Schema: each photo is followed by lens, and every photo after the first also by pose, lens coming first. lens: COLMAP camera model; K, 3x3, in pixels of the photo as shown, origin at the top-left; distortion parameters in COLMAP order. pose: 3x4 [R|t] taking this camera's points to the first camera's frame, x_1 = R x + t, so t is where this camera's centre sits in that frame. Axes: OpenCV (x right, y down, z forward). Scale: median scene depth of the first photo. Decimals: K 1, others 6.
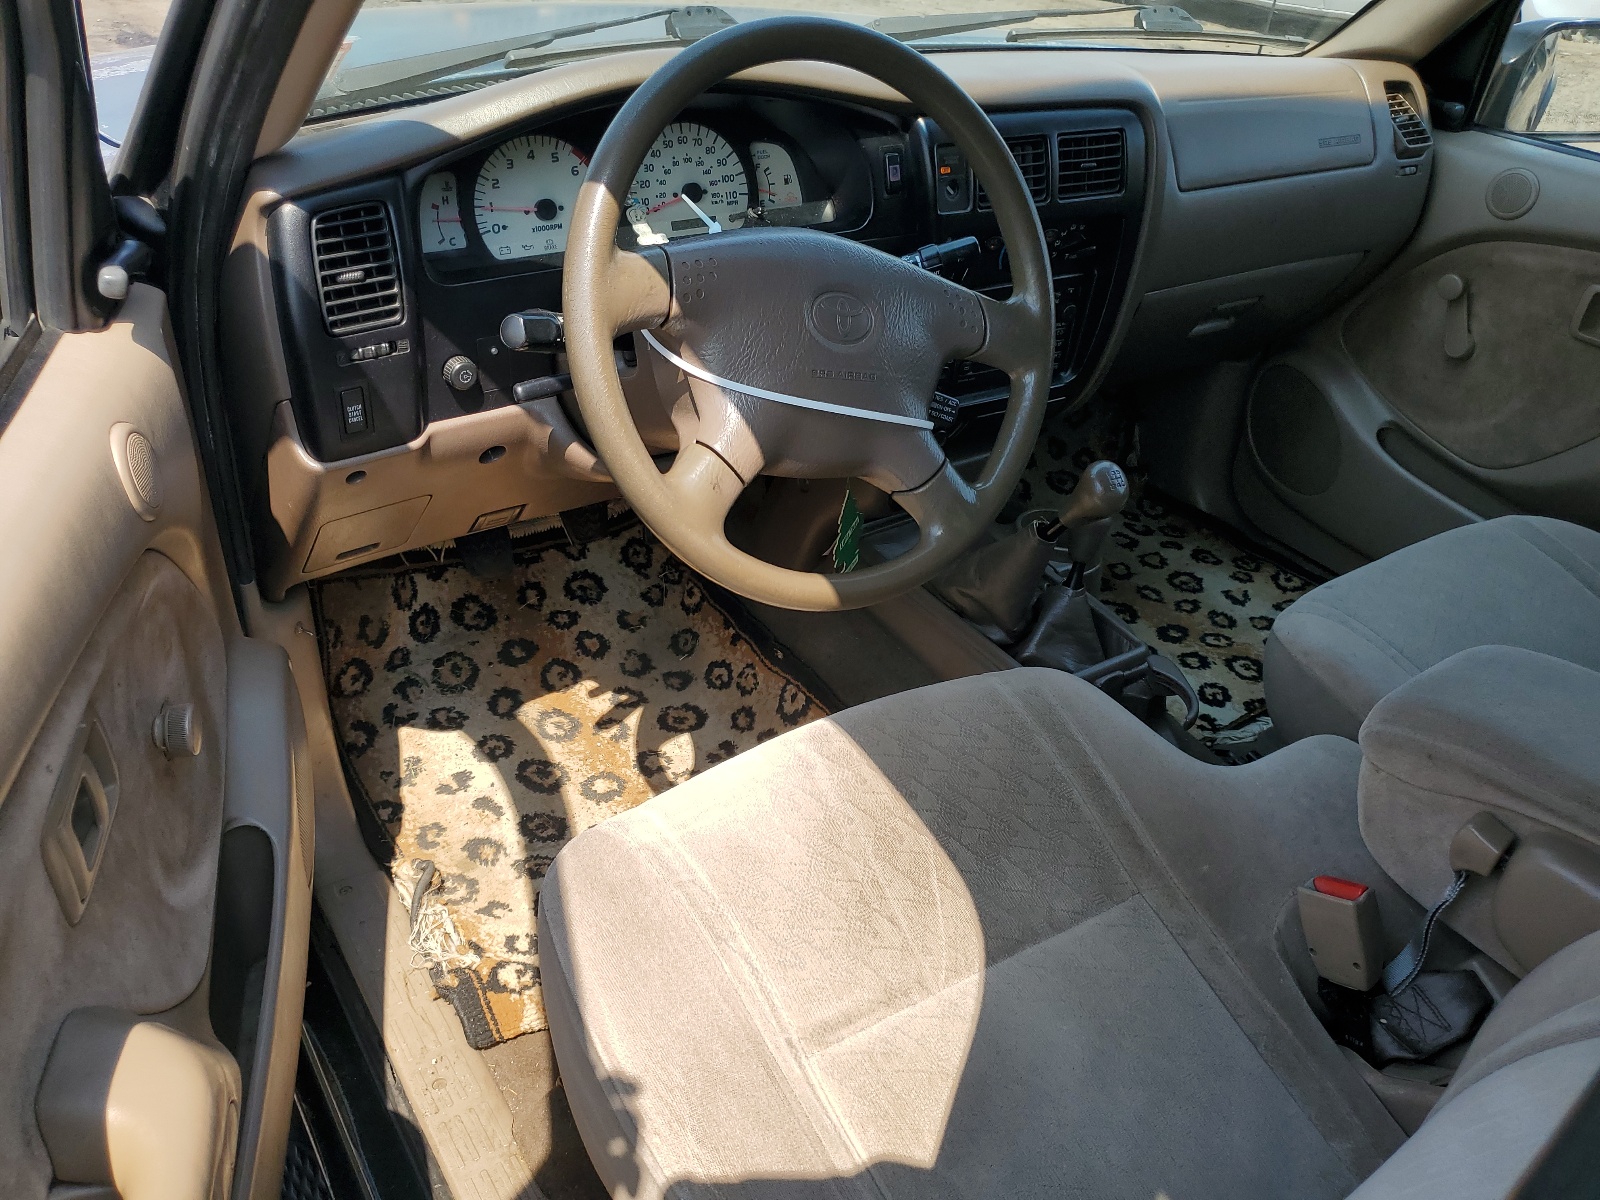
lens RADIAL K [[1191.8, 0, 799.7], [0, 1191.8, 595.2], [0, 0, 1]] dist [-0.006274, -0.003474]
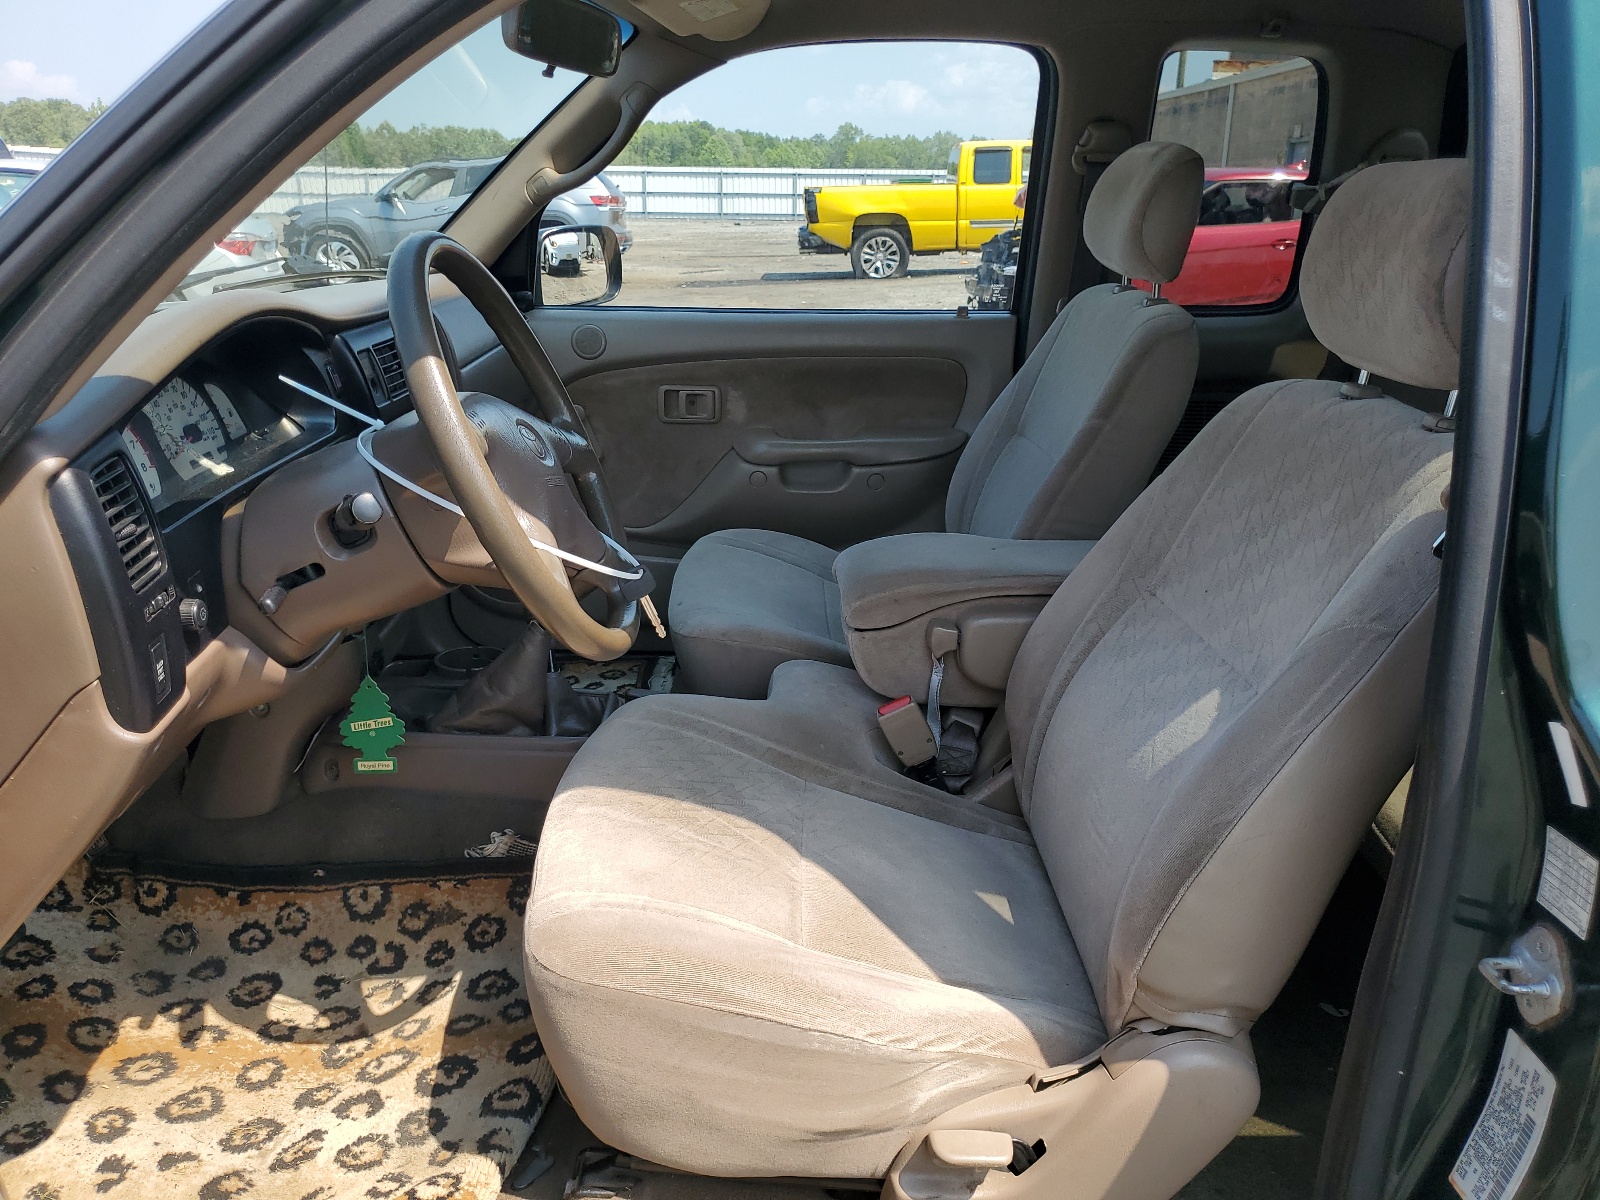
lens RADIAL K [[1191.8, 0, 803.7], [0, 1191.8, 600.8], [0, 0, 1]] dist [-0.006274, -0.003474]
pose [[0.561921, -0.331409, 0.757900, -0.597022], [0.471668, 0.881059, 0.035559, 0.006722], [-0.679539, 0.337496, 0.651401, 0.006473]]
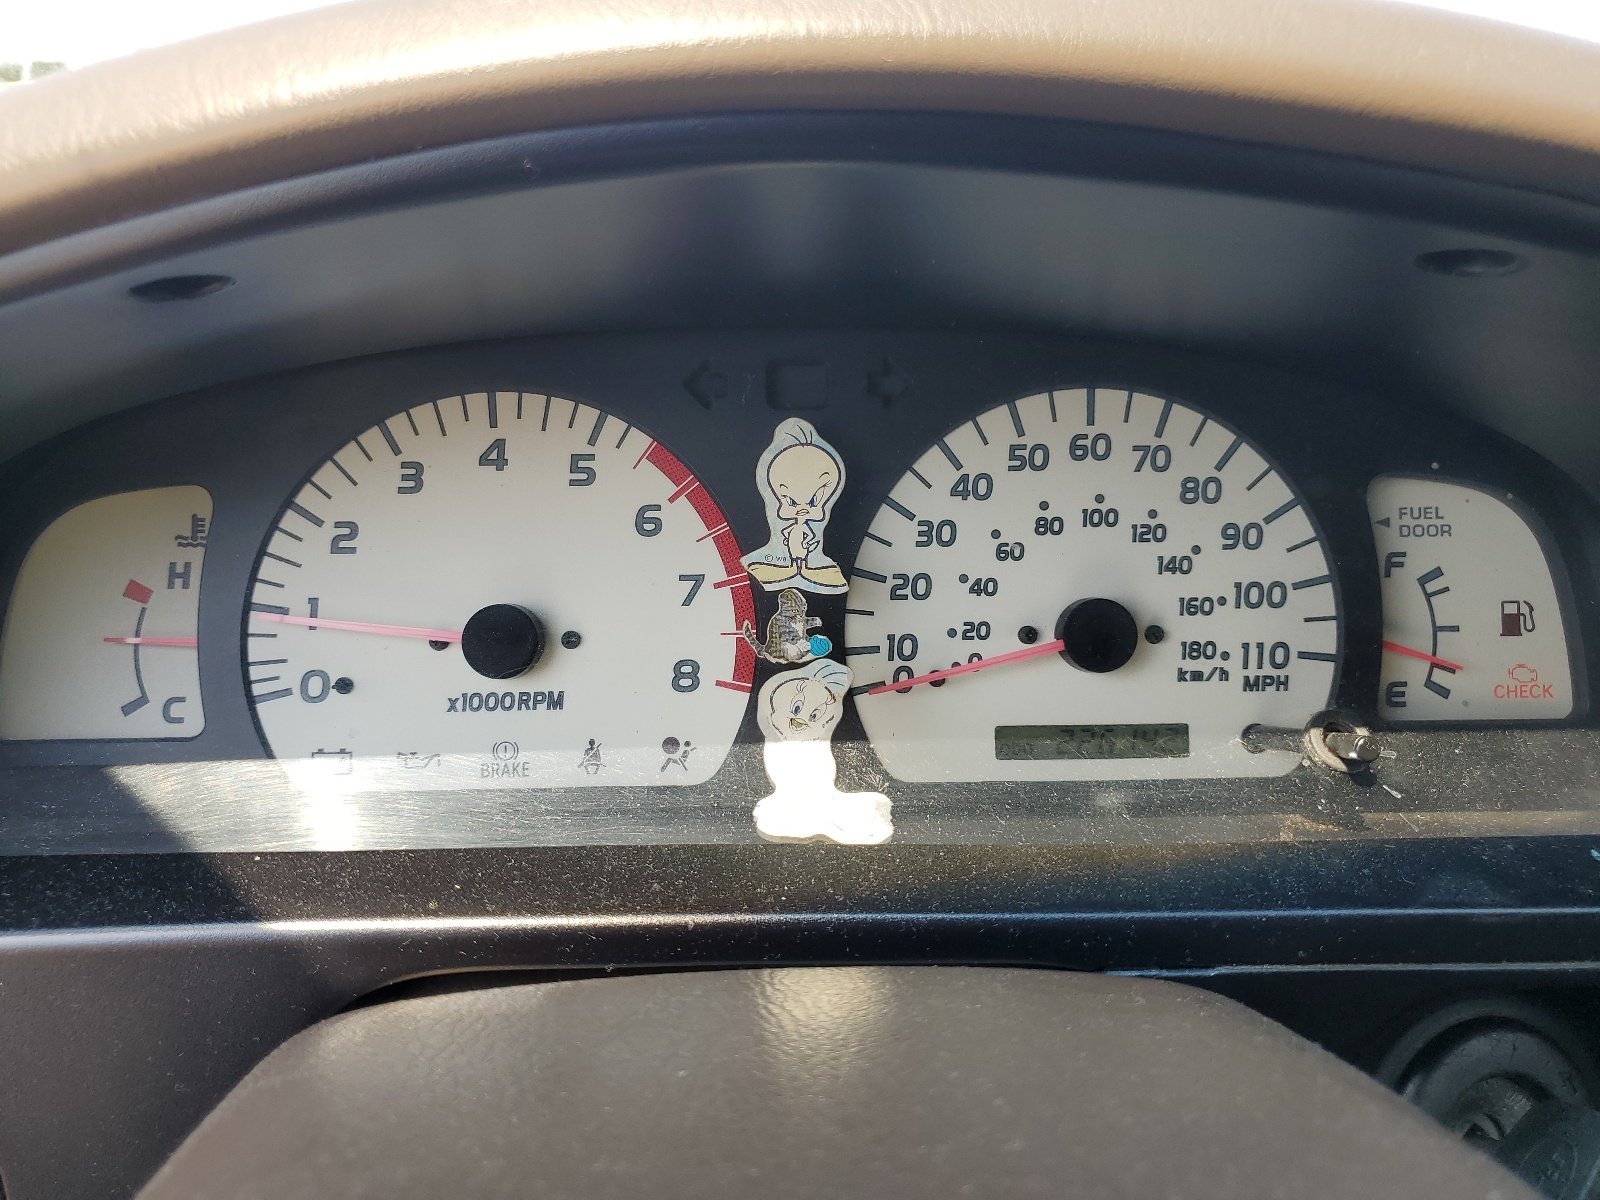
lens RADIAL K [[1191.8, 0, 801.6], [0, 1191.8, 599.3], [0, 0, 1]] dist [-0.006274, -0.003474]
pose [[0.847229, 0.117349, -0.518104, -0.008577], [-0.250759, 0.948144, -0.195301, -0.263064], [0.468319, 0.295384, 0.832722, 0.708035]]
